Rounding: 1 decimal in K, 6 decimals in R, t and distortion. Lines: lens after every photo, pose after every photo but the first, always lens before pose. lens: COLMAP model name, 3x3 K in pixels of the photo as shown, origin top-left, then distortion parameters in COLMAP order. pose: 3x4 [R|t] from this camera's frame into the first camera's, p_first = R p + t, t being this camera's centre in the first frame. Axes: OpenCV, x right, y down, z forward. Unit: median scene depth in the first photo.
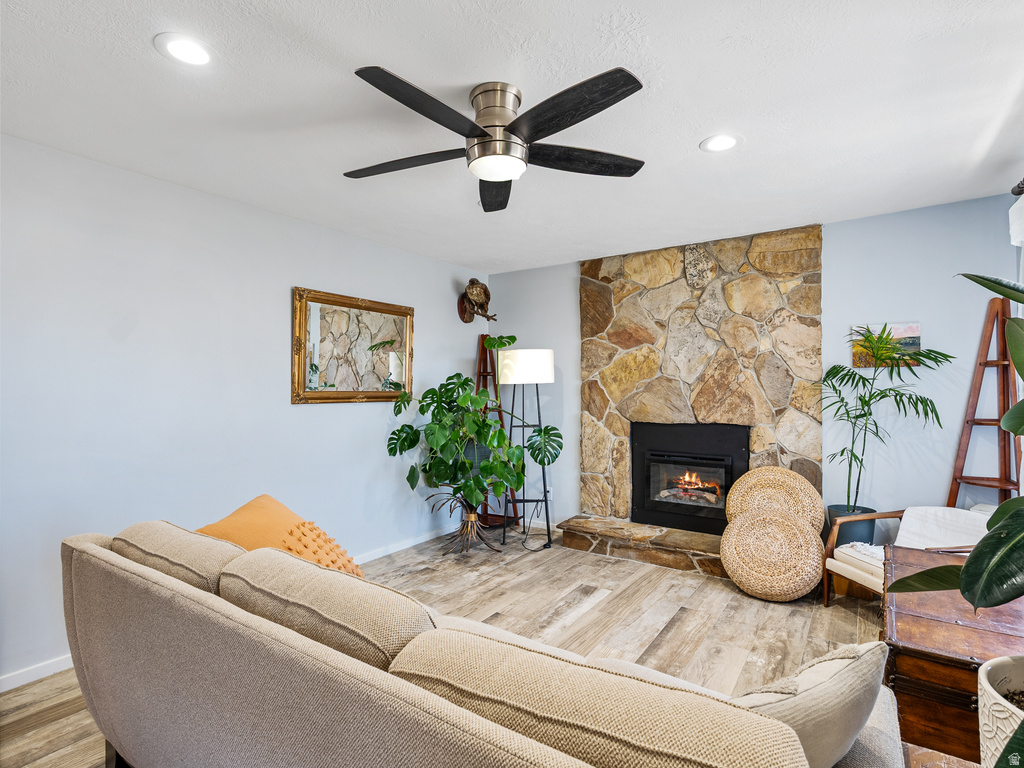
lens RADIAL K [[520.1, 0, 513.2], [0, 520.1, 379.7], [0, 0, 1]] dist [-0.002741, 0.000634]
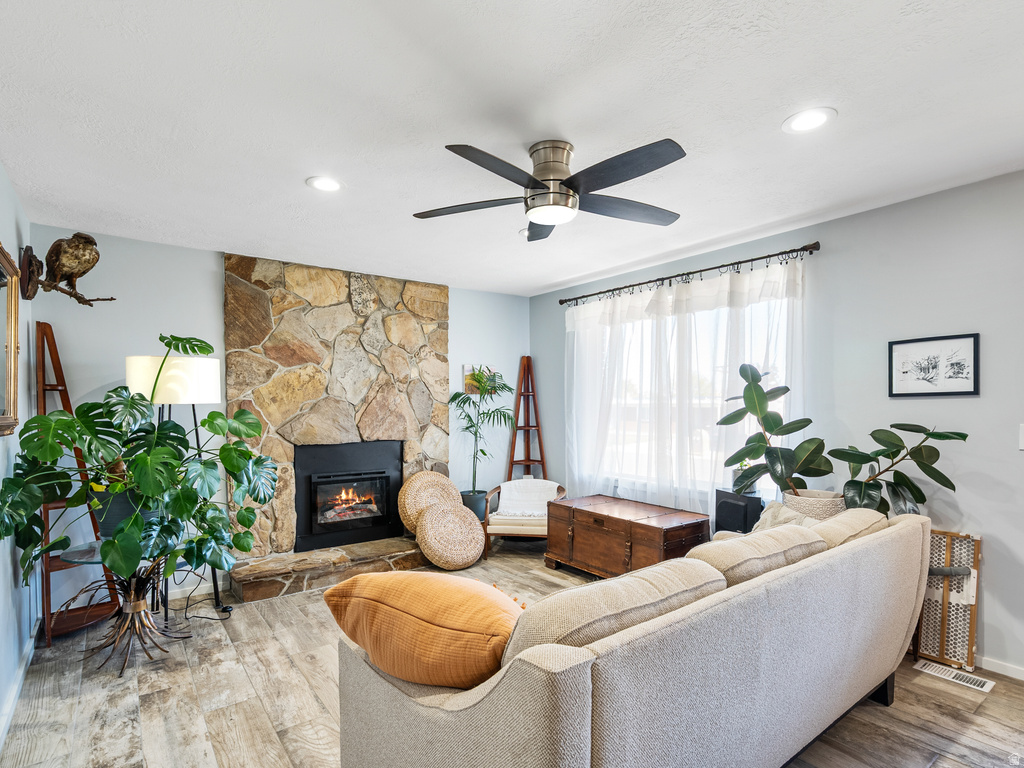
lens RADIAL K [[526.5, 0, 511.2], [0, 526.5, 416.5], [0, 0, 1]] dist [0.000224, 0.000778]
pose [[0.332739, -0.015212, 0.942896, -0.562720], [-0.007513, 0.999795, 0.018781, 0.009054], [-0.942989, -0.013333, 0.332557, 0.343594]]
